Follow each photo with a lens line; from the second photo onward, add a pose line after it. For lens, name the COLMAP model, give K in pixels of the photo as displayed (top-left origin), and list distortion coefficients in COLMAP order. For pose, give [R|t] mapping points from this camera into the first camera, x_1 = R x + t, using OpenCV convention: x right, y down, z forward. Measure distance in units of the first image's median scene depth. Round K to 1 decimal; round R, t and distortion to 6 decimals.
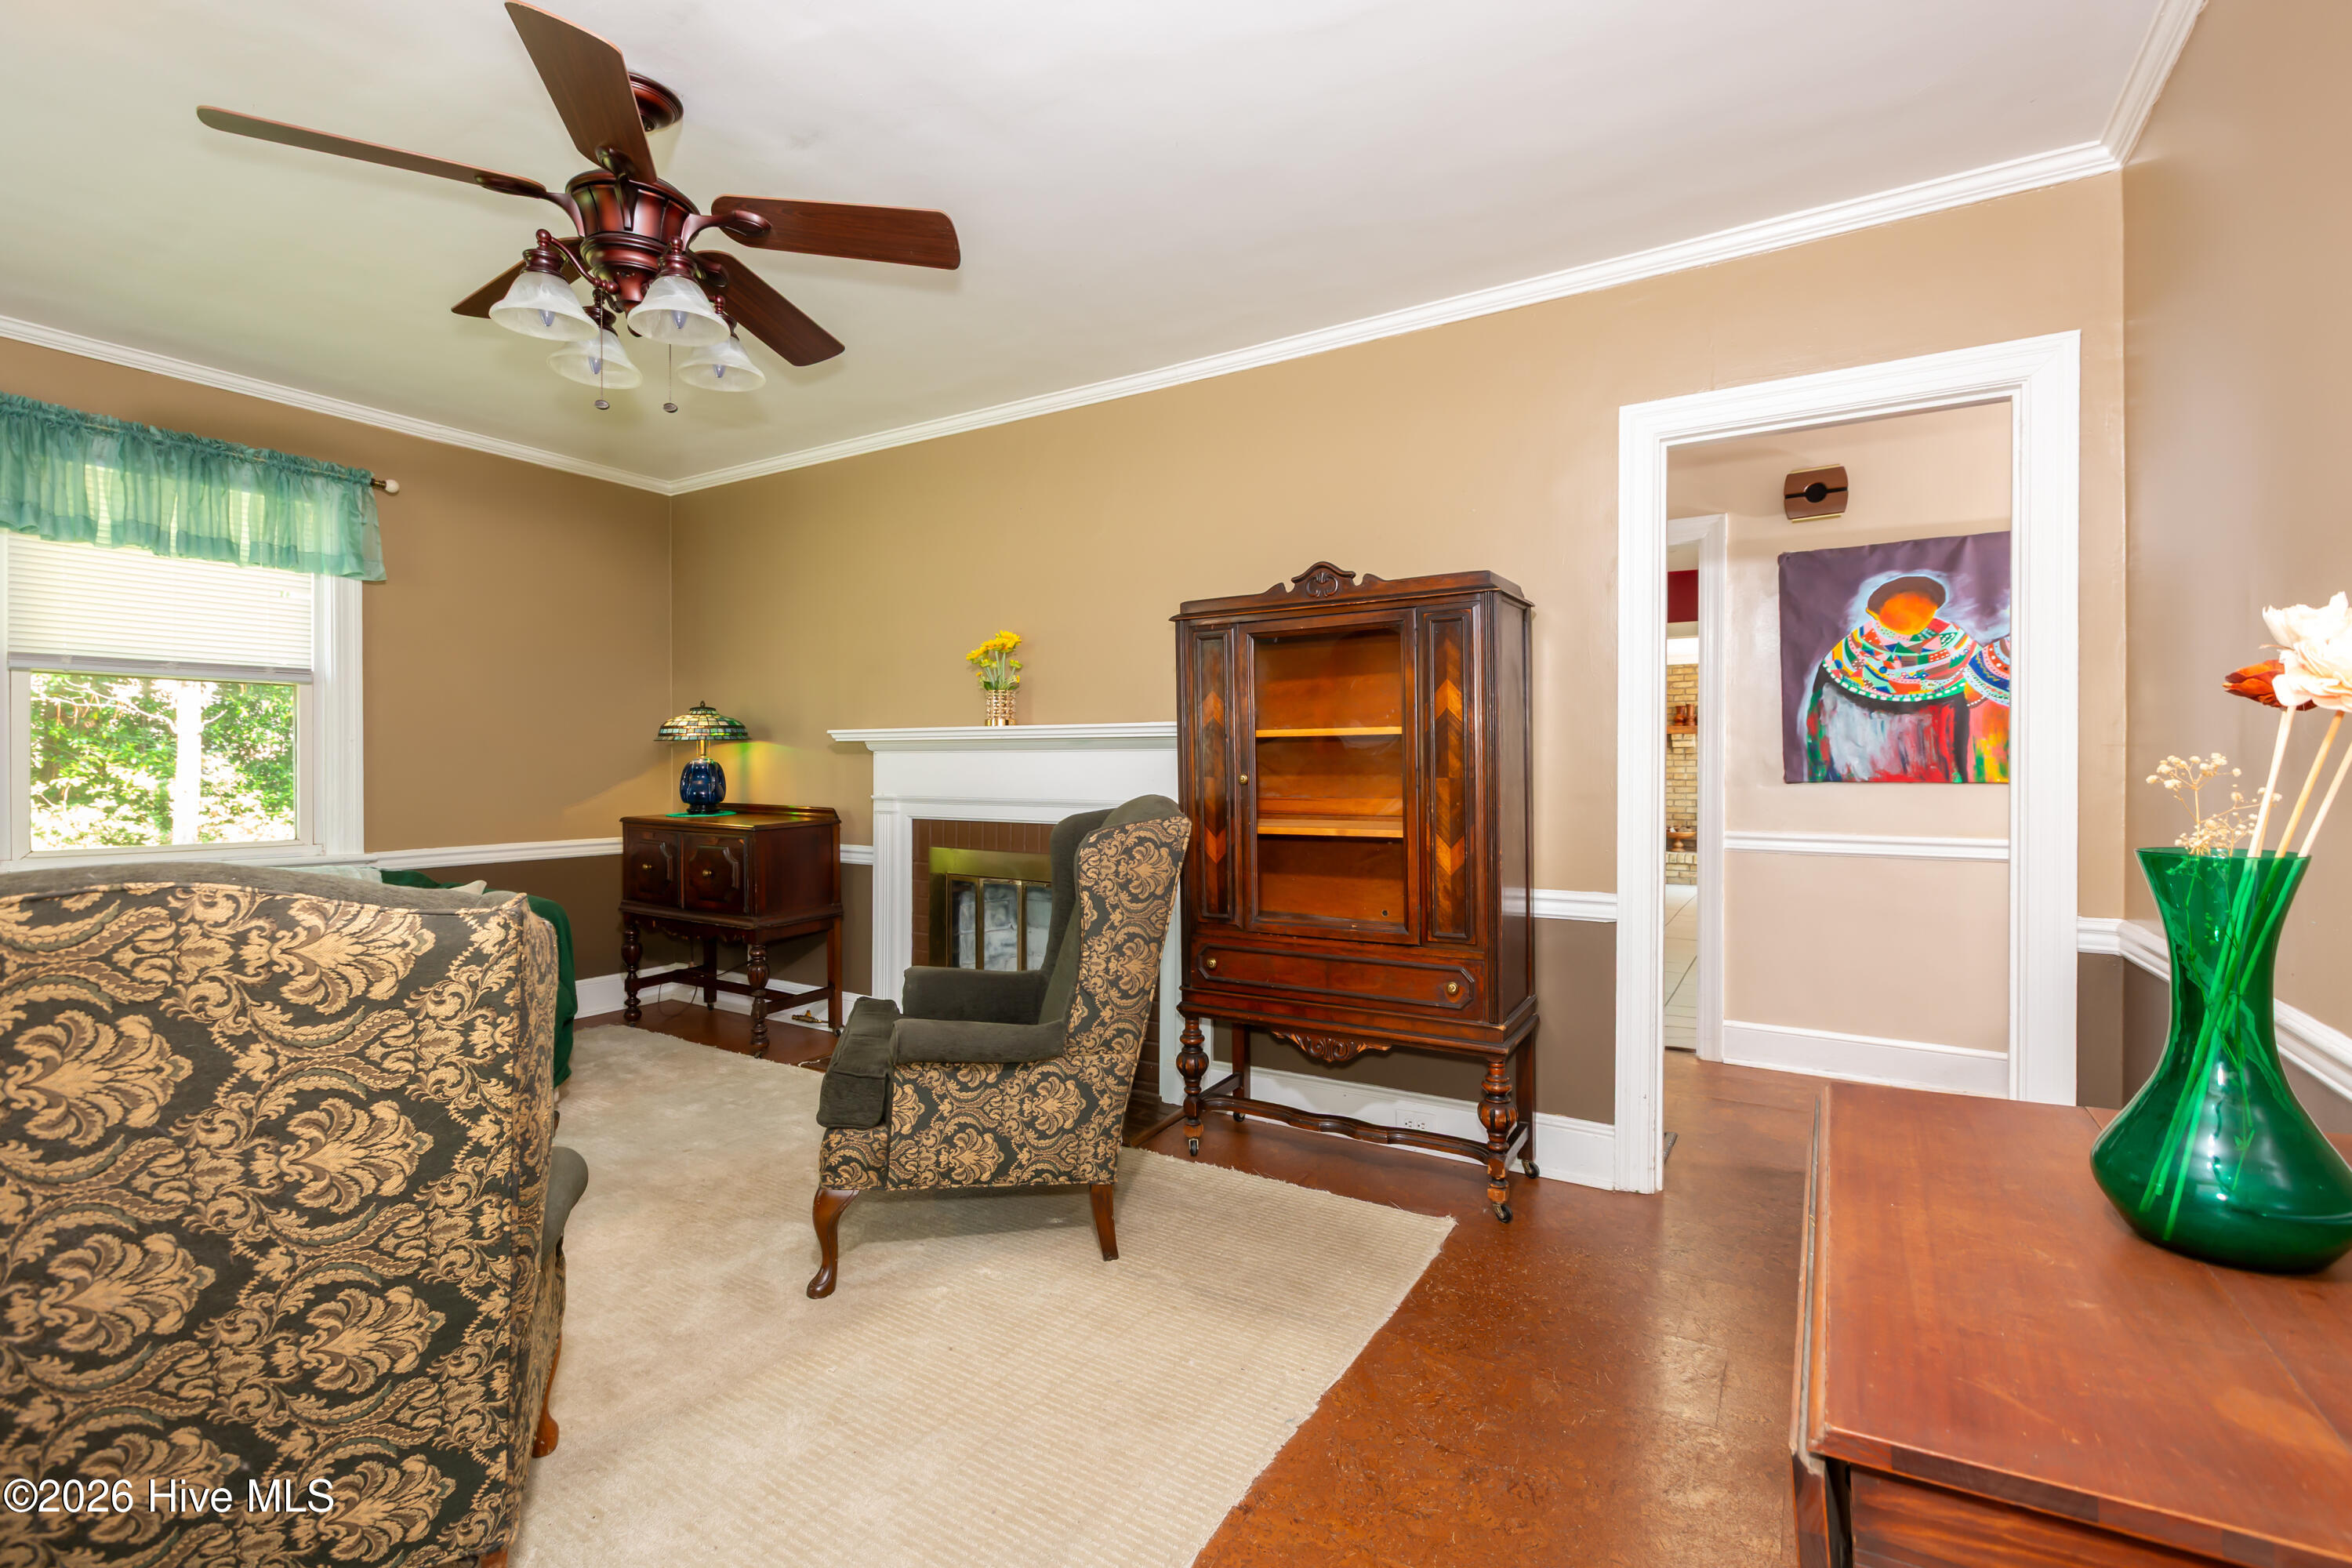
lens RADIAL K [[1058.4, 0, 1159.4], [0, 1058.4, 768.0], [0, 0, 1]] dist [0.000787, -0.001001]
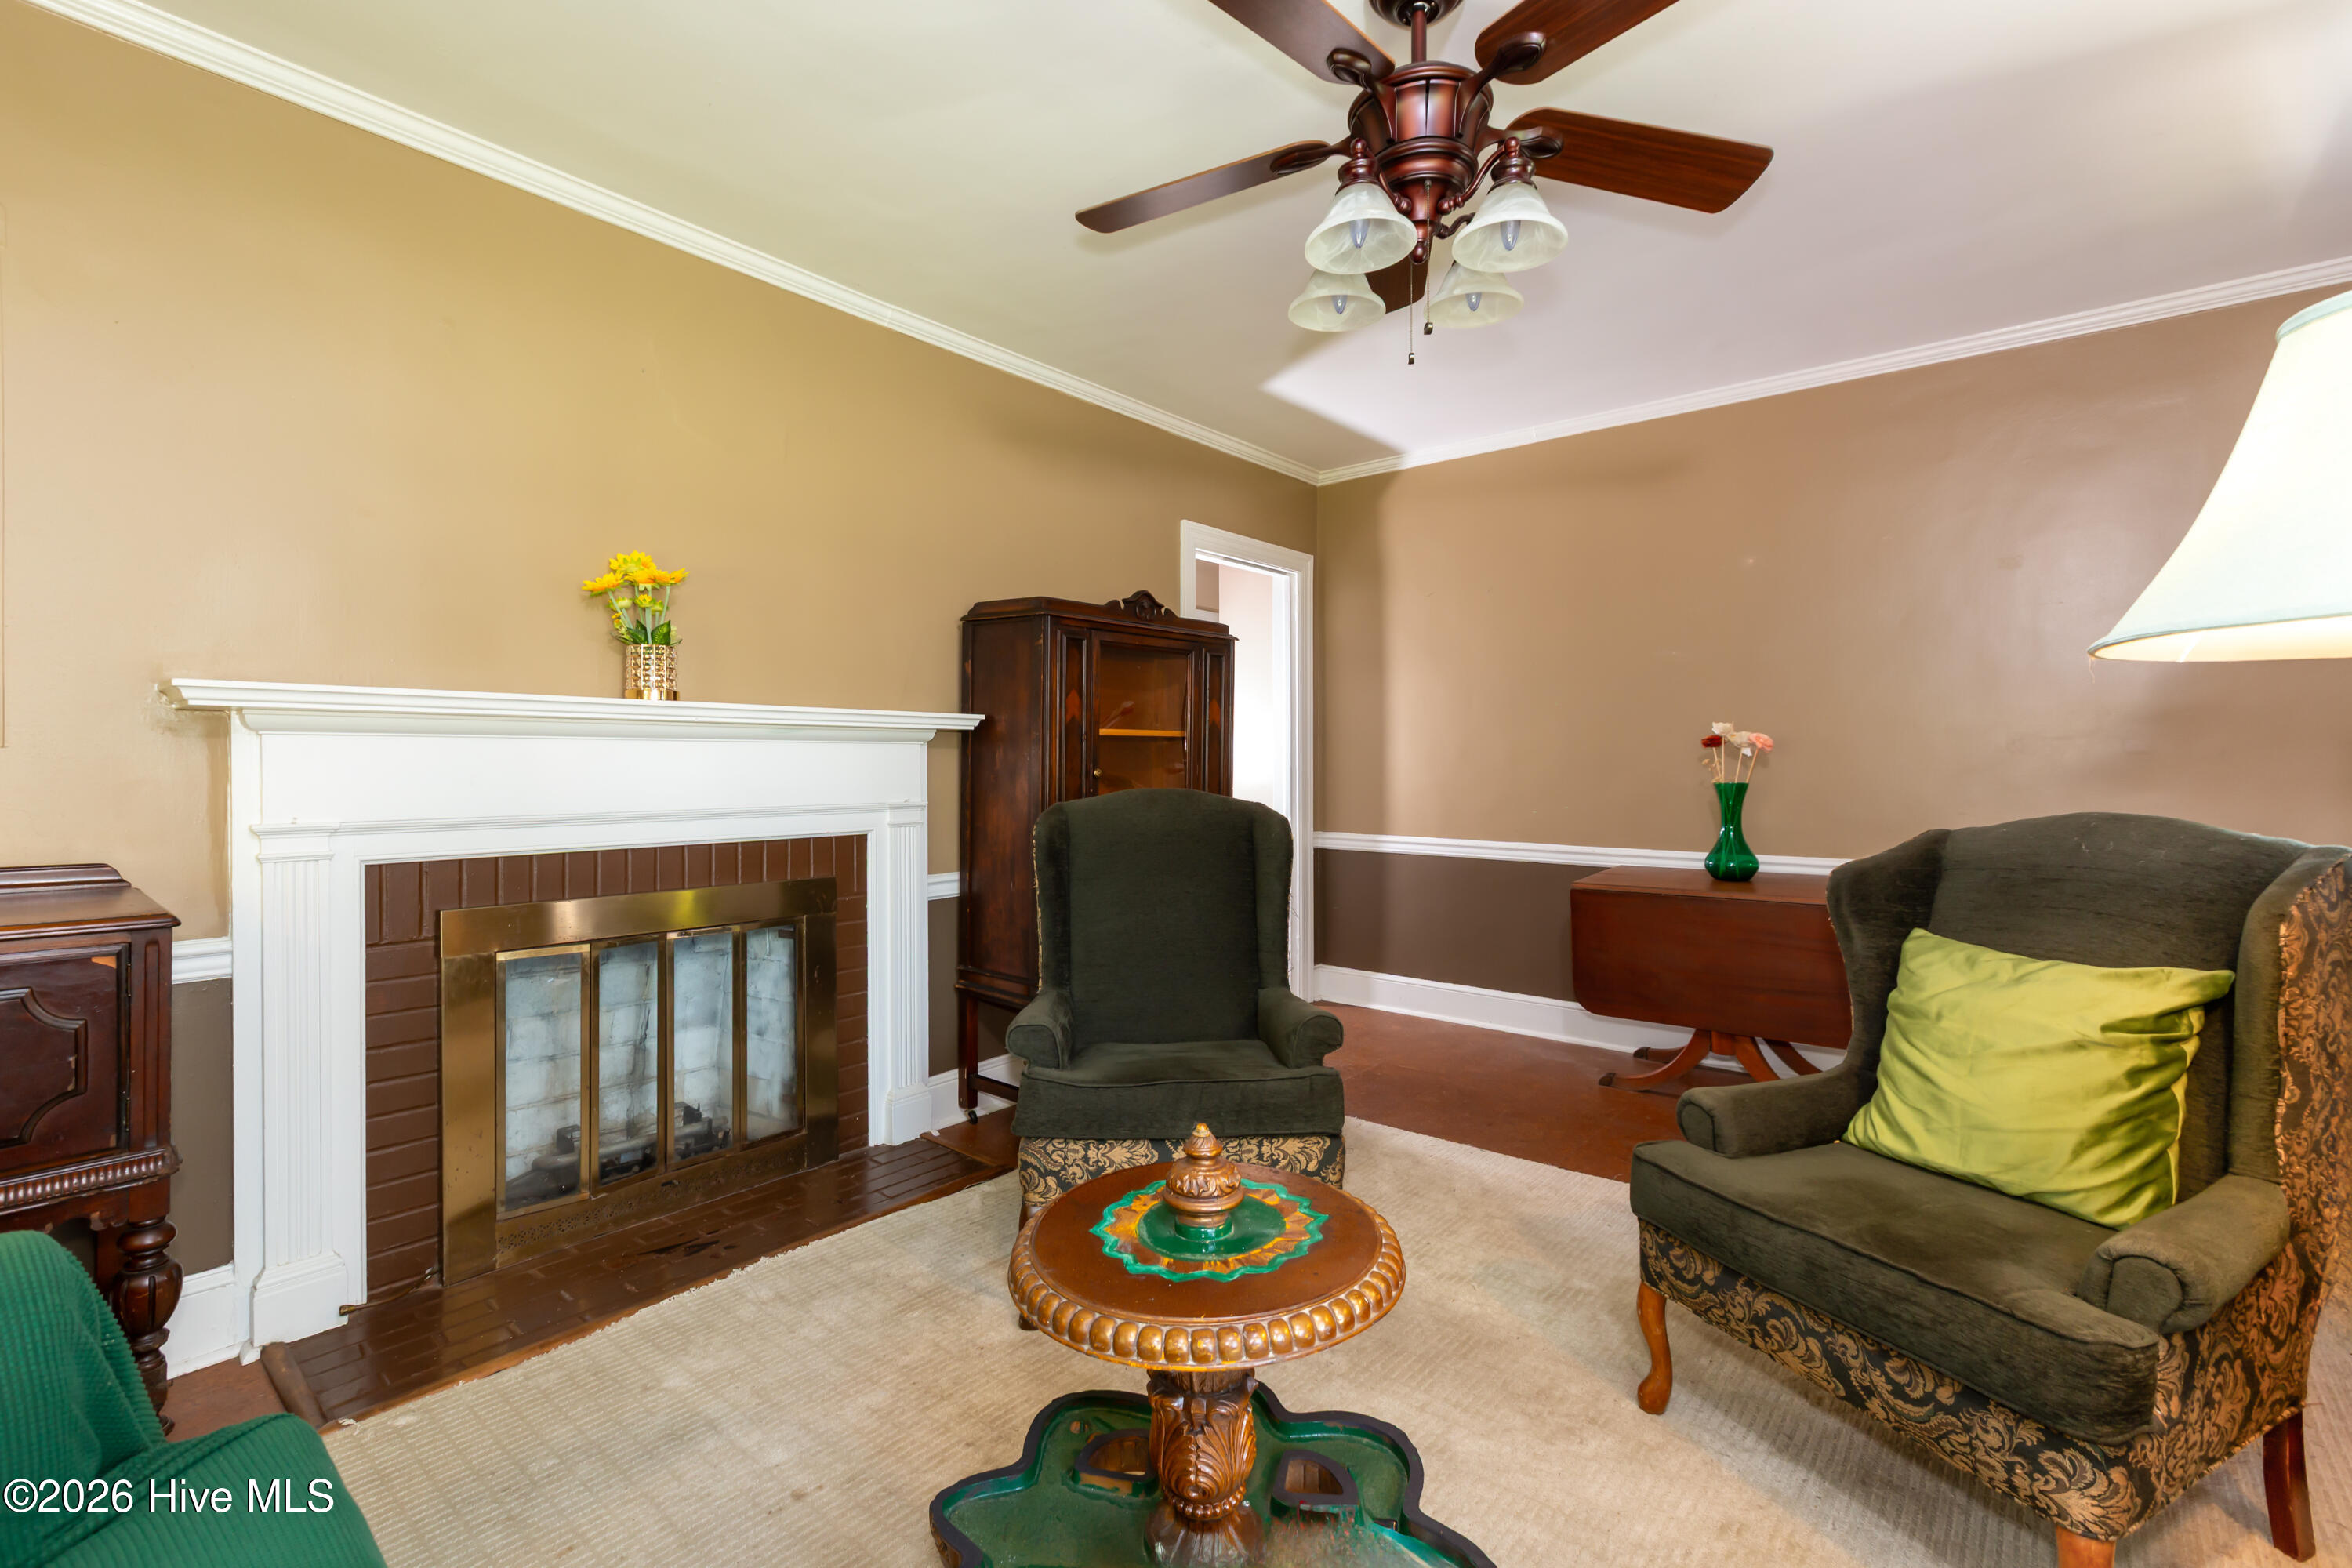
lens RADIAL K [[1058.4, 0, 1159.4], [0, 1058.4, 768.0], [0, 0, 1]] dist [0.000787, -0.001001]
pose [[0.143708, 0.008571, 0.989583, -0.693316], [0.008827, 0.999912, -0.009942, 0.009663], [-0.989581, 0.010164, 0.143620, 0.561848]]
